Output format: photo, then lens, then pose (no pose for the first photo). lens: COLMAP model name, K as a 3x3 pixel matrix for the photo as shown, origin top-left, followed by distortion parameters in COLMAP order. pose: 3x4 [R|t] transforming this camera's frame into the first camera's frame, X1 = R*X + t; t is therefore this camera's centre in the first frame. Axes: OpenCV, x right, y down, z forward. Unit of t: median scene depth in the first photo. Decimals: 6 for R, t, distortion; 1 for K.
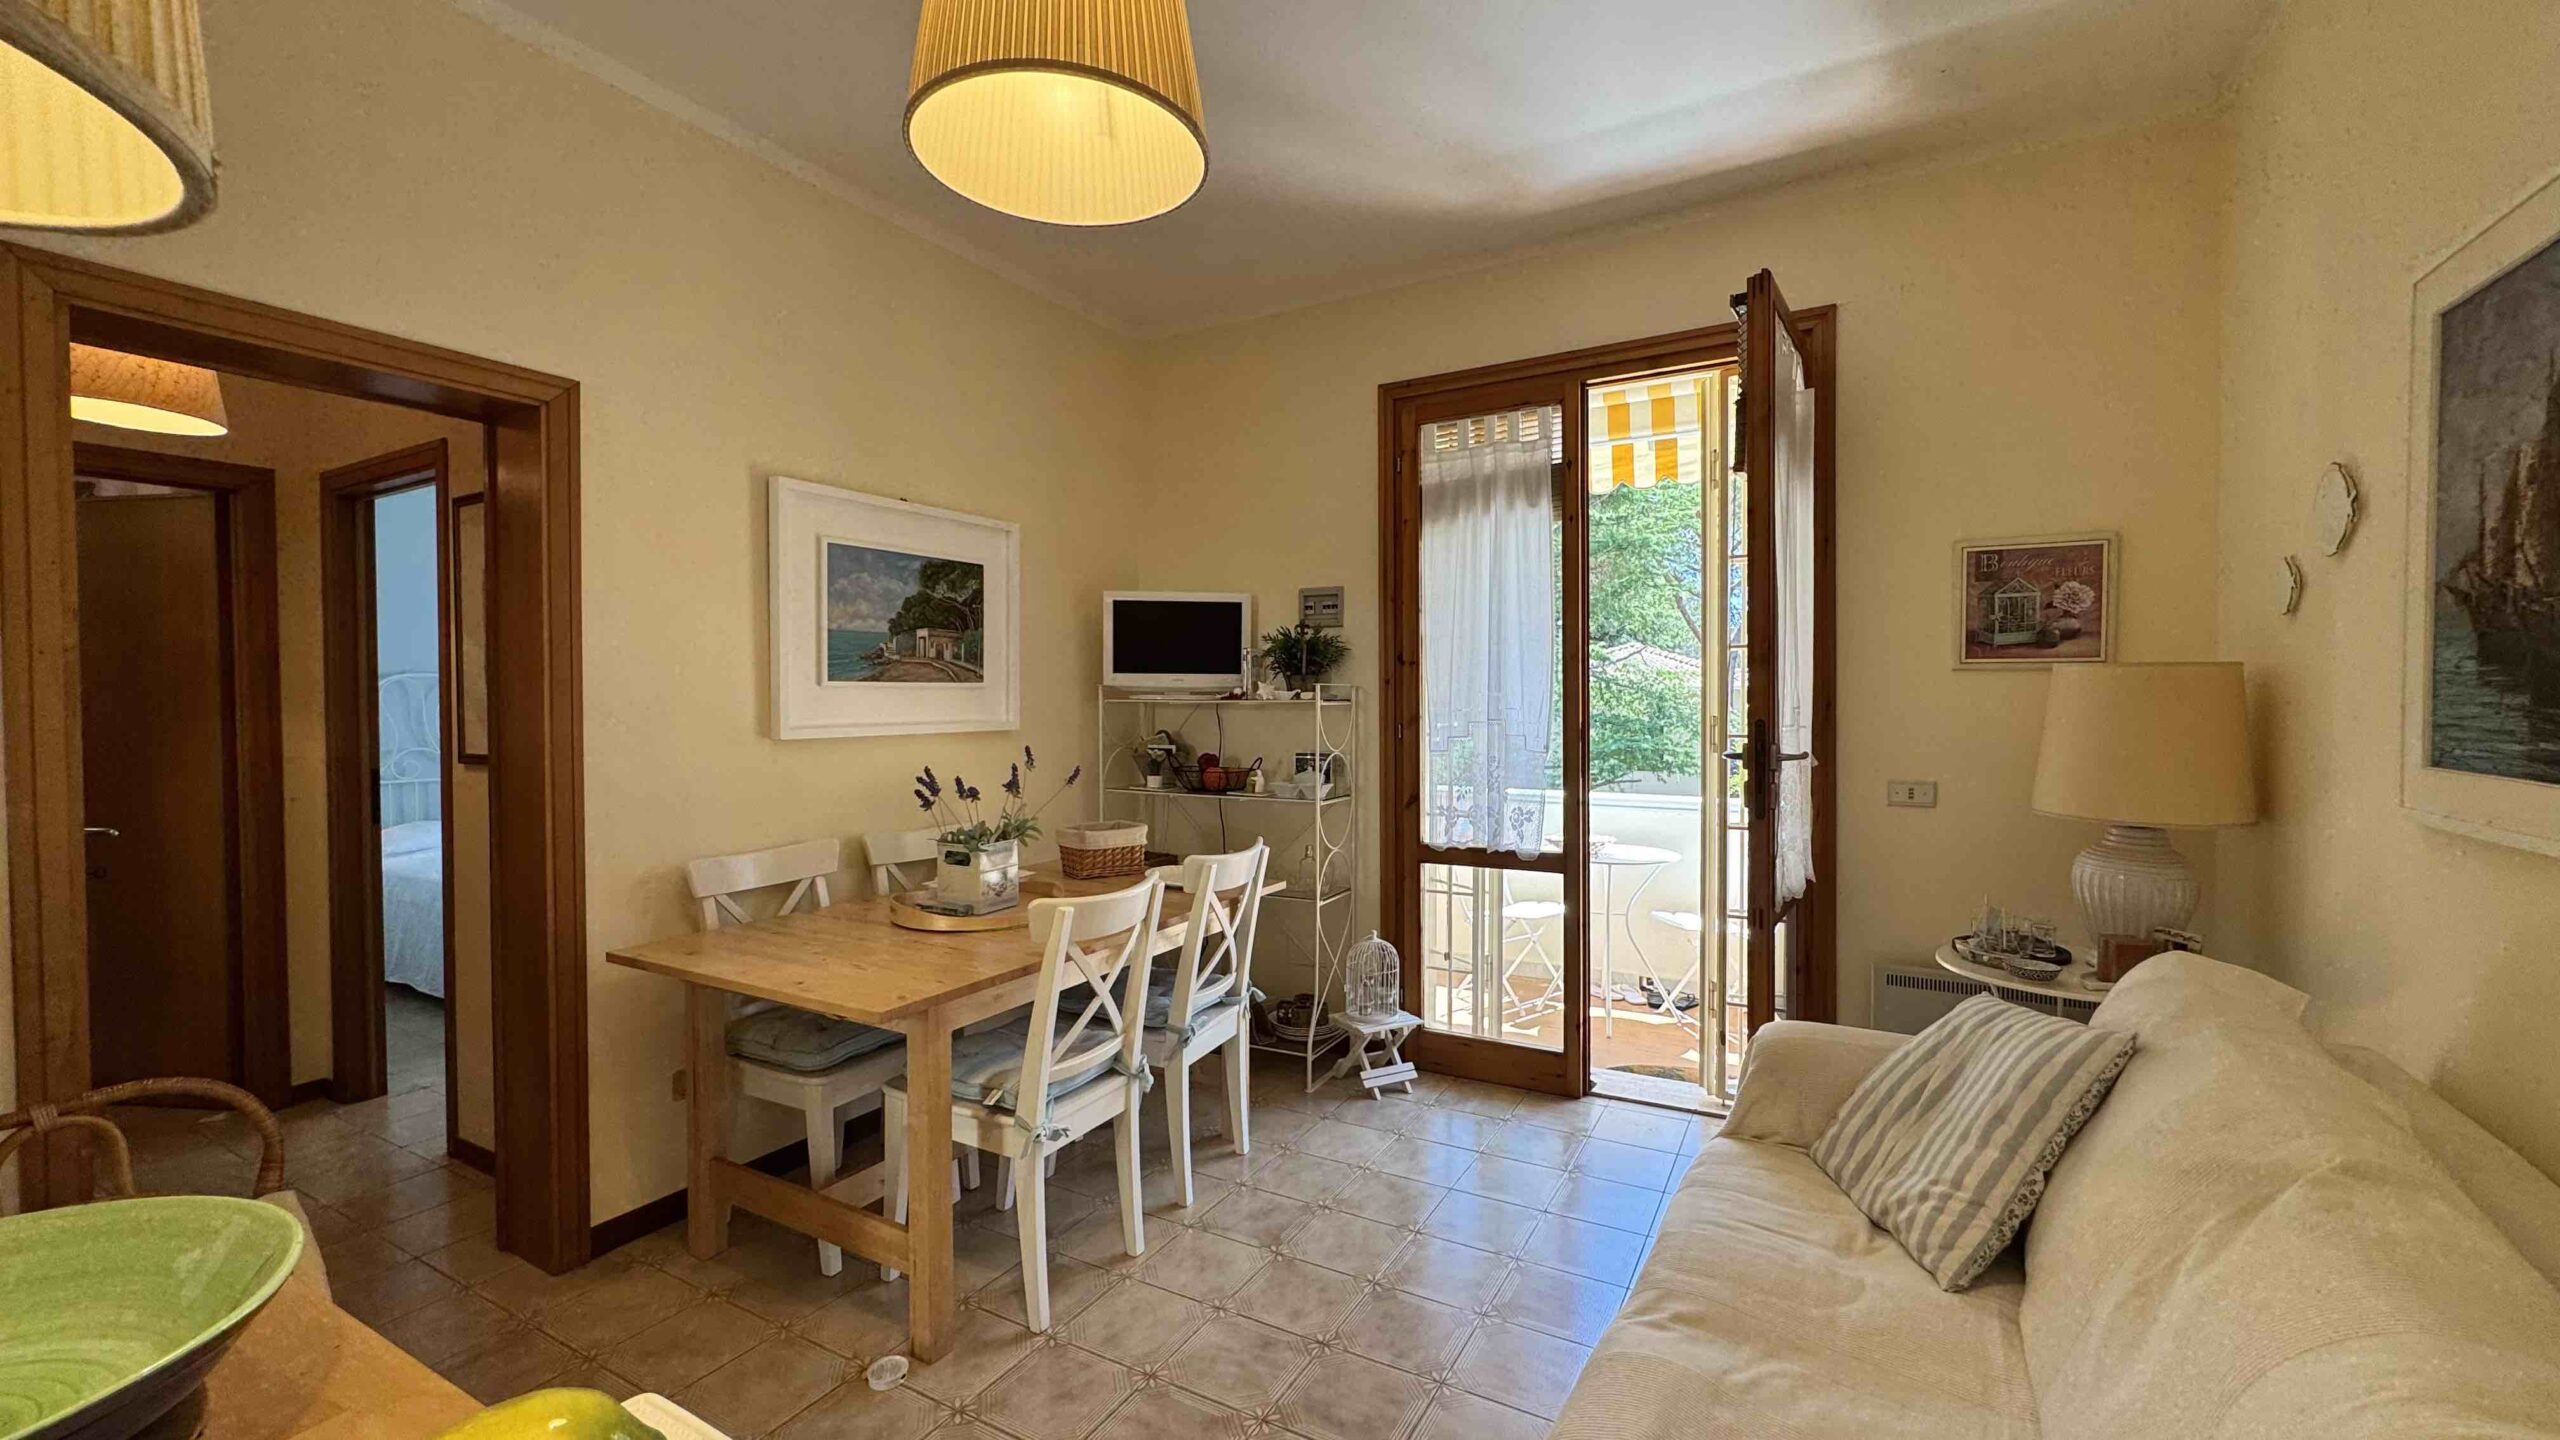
lens RADIAL K [[1026.7, 0, 1279.1], [0, 1026.7, 718.0], [0, 0, 1]] dist [-0.000016, -0.000209]
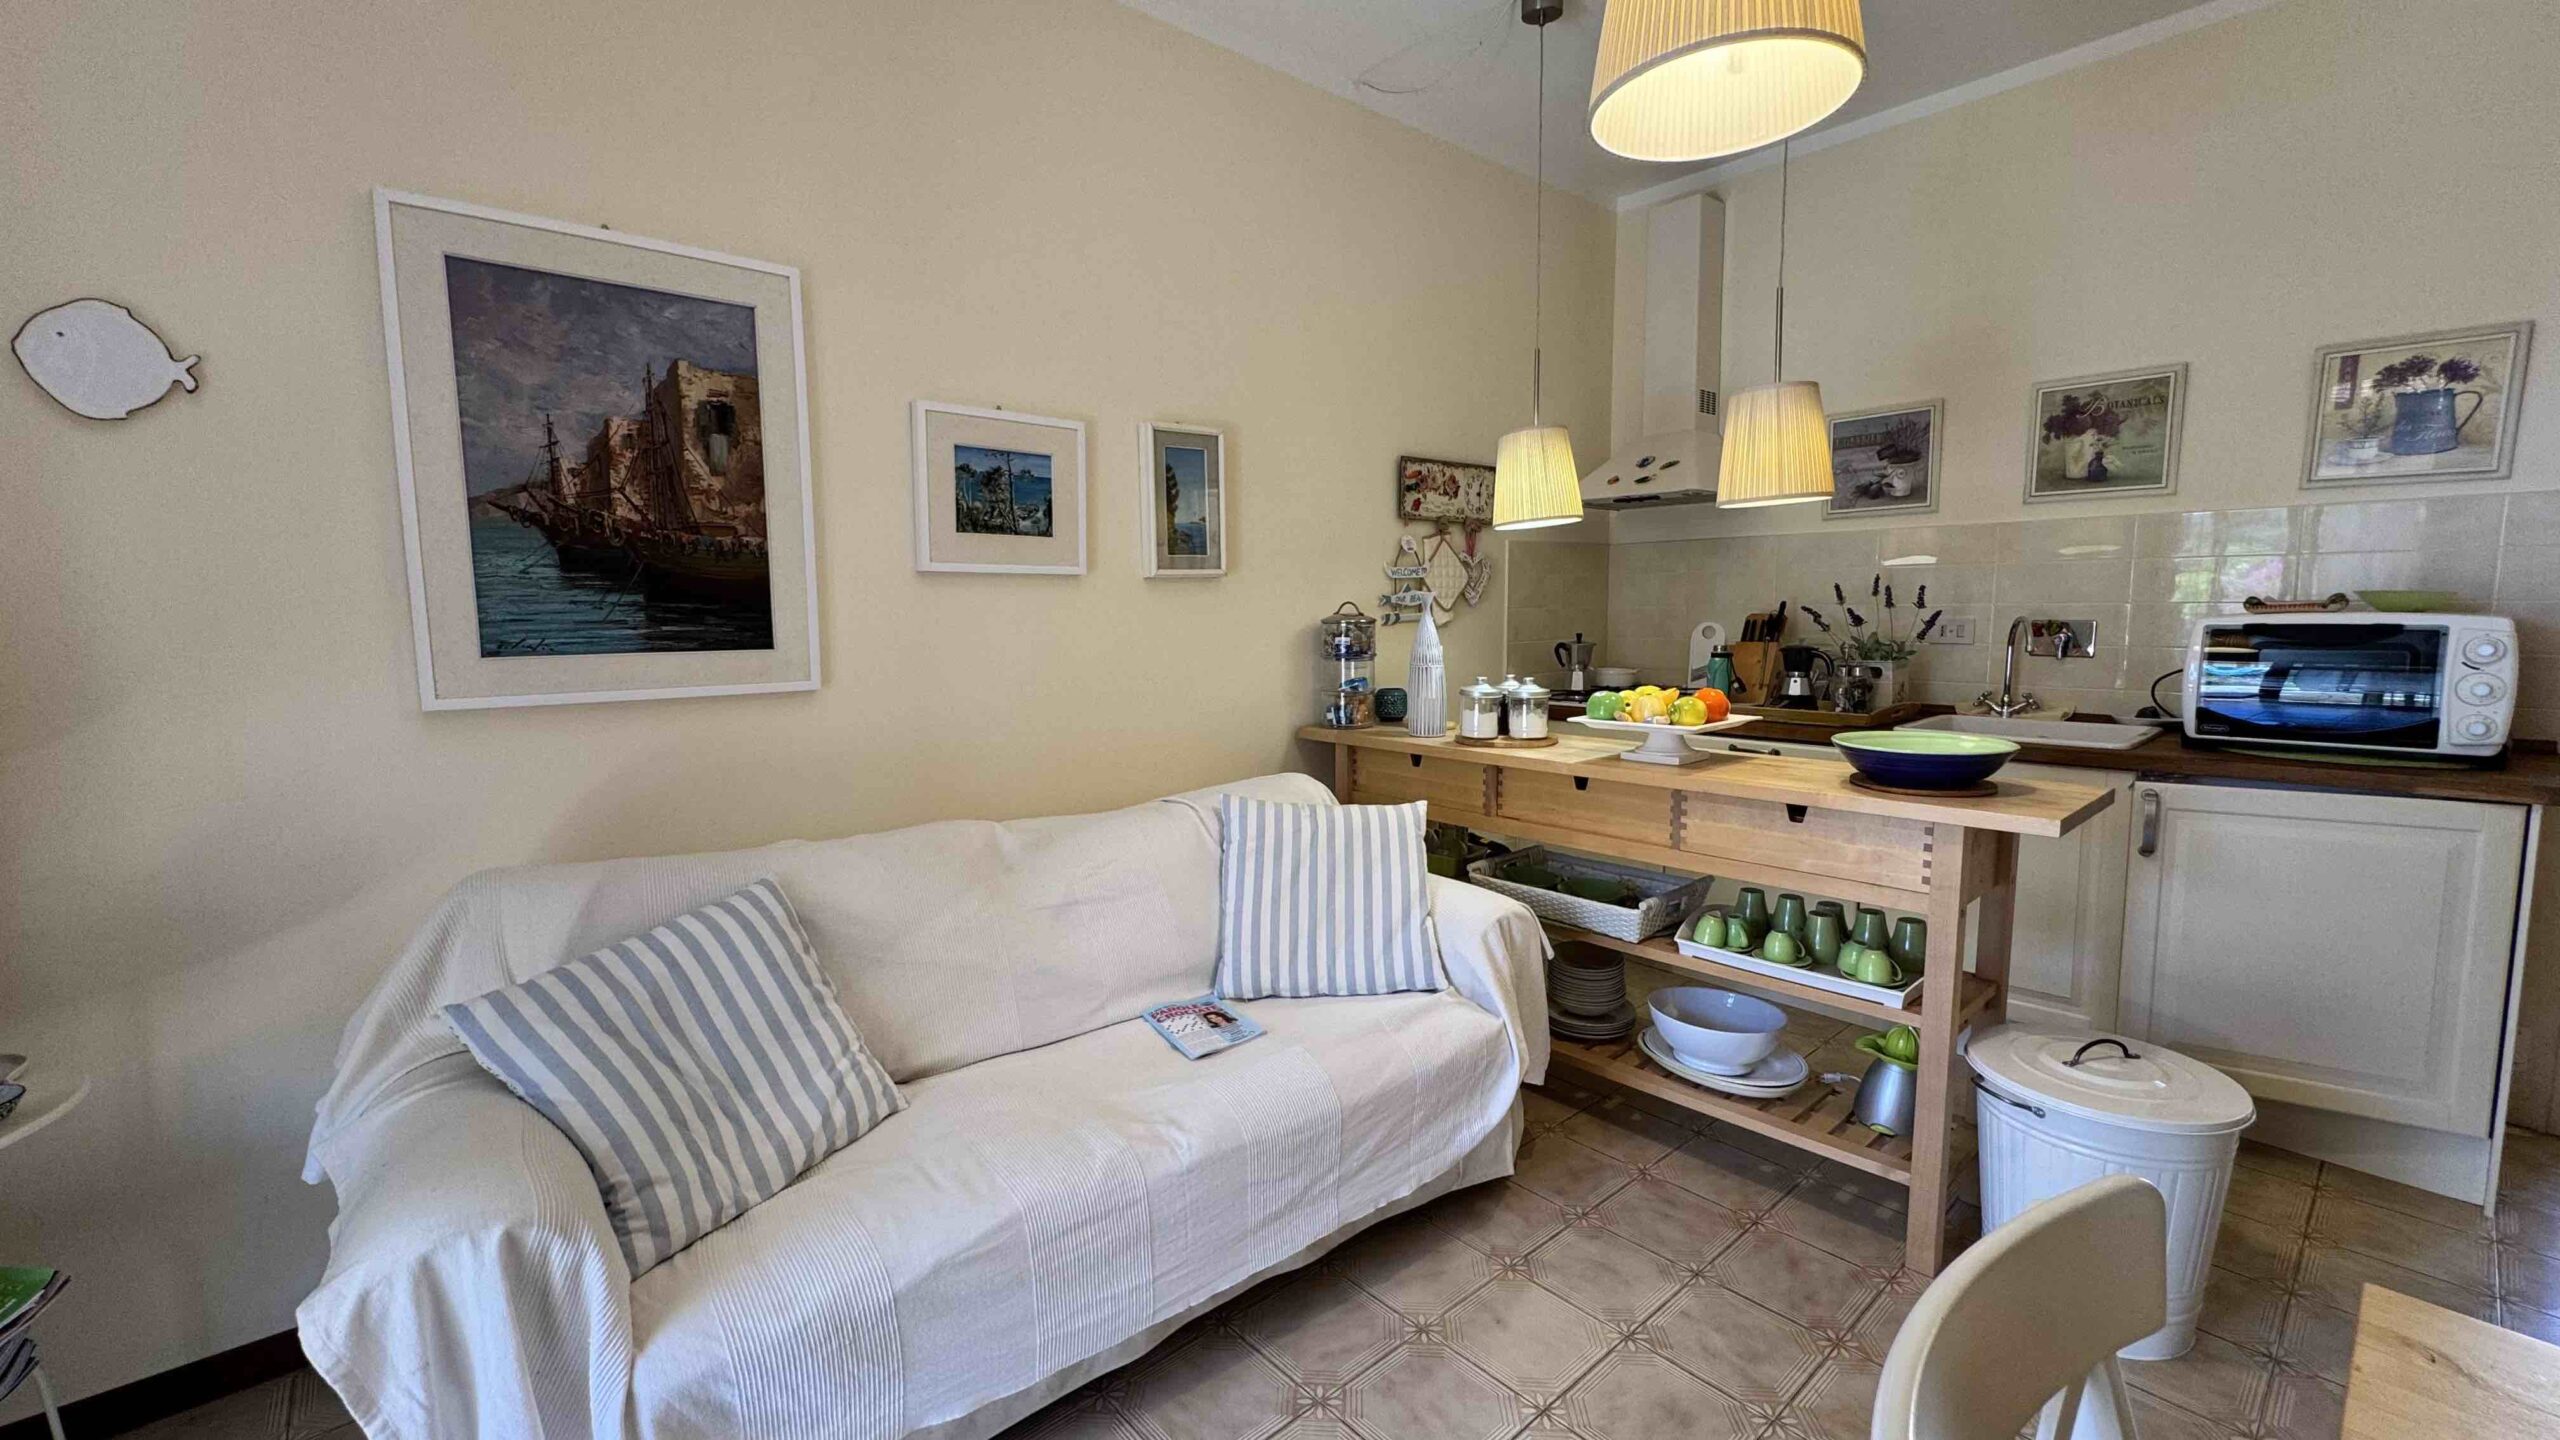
lens RADIAL K [[1026.7, 0, 1270.9], [0, 1026.7, 715.6], [0, 0, 1]] dist [-0.000016, -0.000209]
pose [[-0.939436, -0.022291, 0.341999, -0.053971], [0.022949, 0.991551, 0.127668, -0.007267], [-0.341955, 0.127784, -0.930988, 0.852898]]
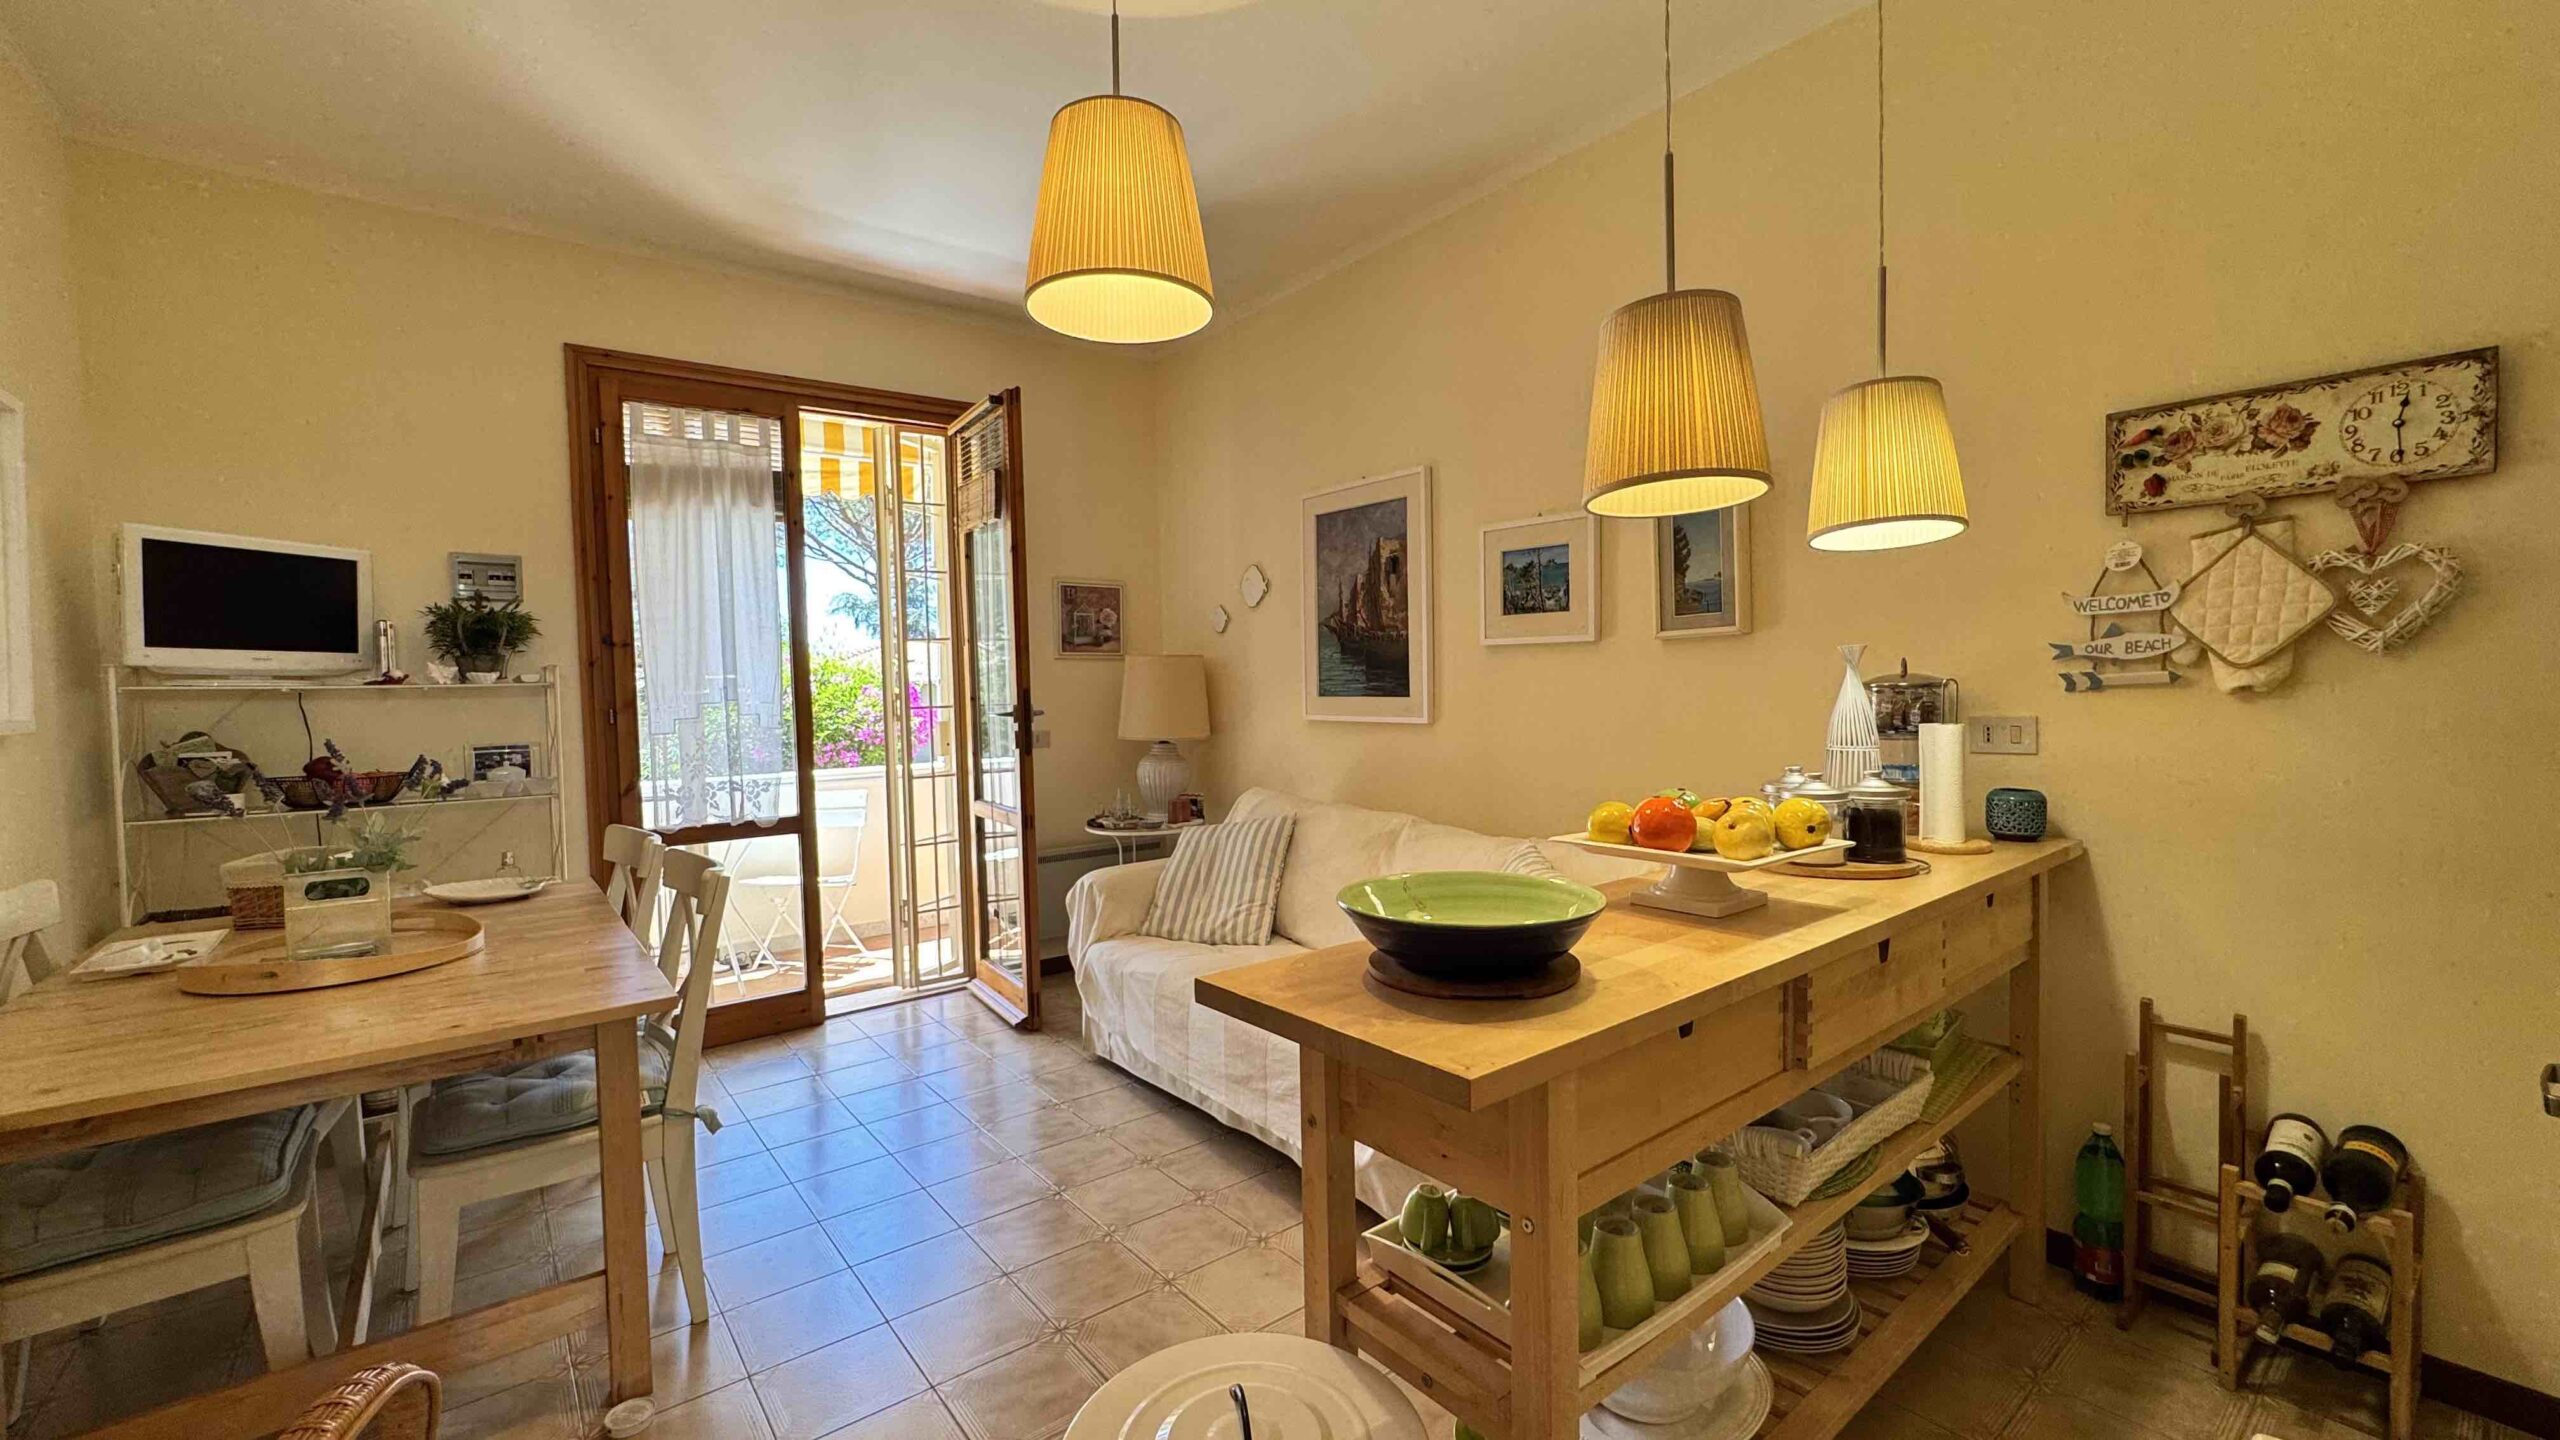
lens RADIAL K [[1026.7, 0, 1278.8], [0, 1026.7, 715.3], [0, 0, 1]] dist [-0.000016, -0.000209]
pose [[0.376682, -0.032767, 0.925763, -0.582256], [0.039325, 0.999039, 0.019360, 0.019525], [-0.925507, 0.029113, 0.377609, 0.073374]]
